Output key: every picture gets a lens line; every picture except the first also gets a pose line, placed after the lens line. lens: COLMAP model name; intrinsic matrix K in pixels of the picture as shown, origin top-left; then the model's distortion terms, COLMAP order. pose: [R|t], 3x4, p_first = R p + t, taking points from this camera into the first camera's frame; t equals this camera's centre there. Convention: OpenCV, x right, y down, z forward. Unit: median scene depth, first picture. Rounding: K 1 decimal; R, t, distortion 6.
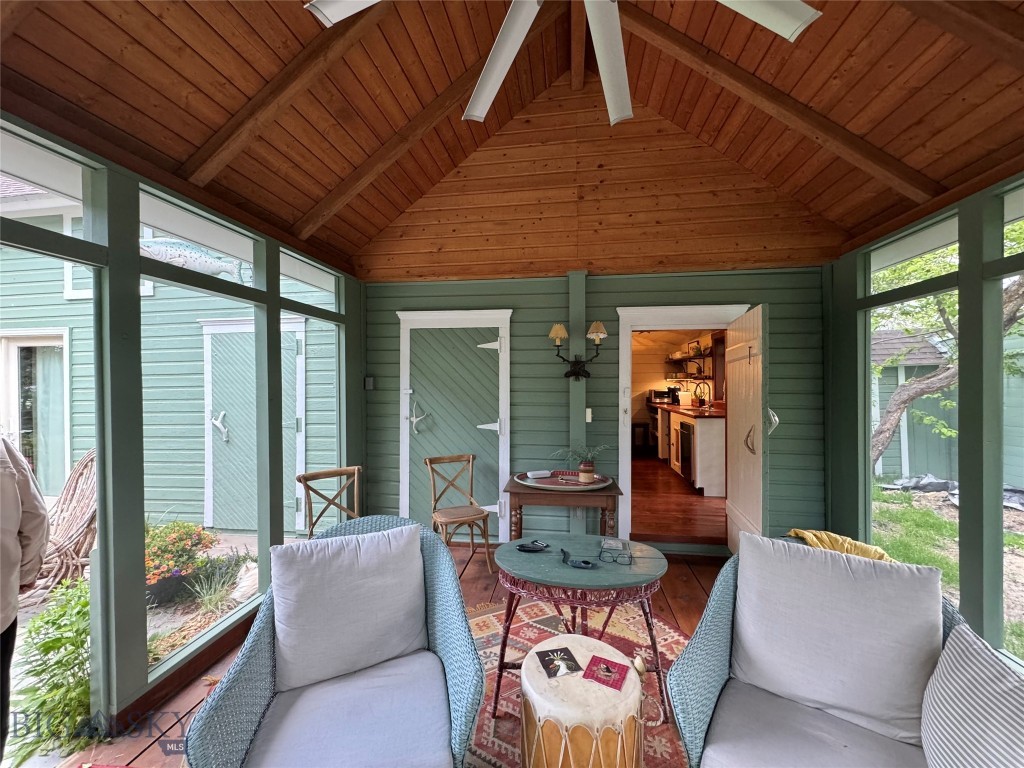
lens RADIAL K [[412.0, 0, 513.7], [0, 412.0, 383.1], [0, 0, 1]] dist [0.001758, 0.000036]
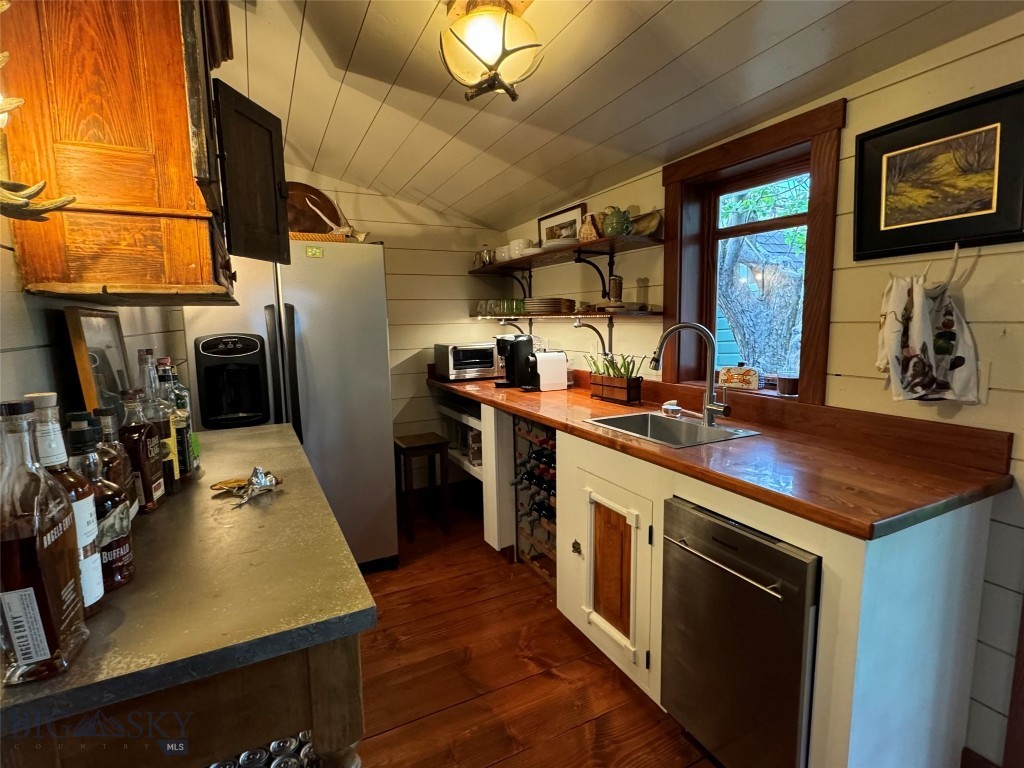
lens RADIAL K [[499.7, 0, 510.9], [0, 499.7, 381.5], [0, 0, 1]] dist [-0.000398, -0.000013]
pose [[0.820554, -0.077701, 0.566263, 0.131263], [0.012891, 0.992980, 0.117575, -0.003451], [-0.571424, -0.089177, 0.815795, 0.614563]]
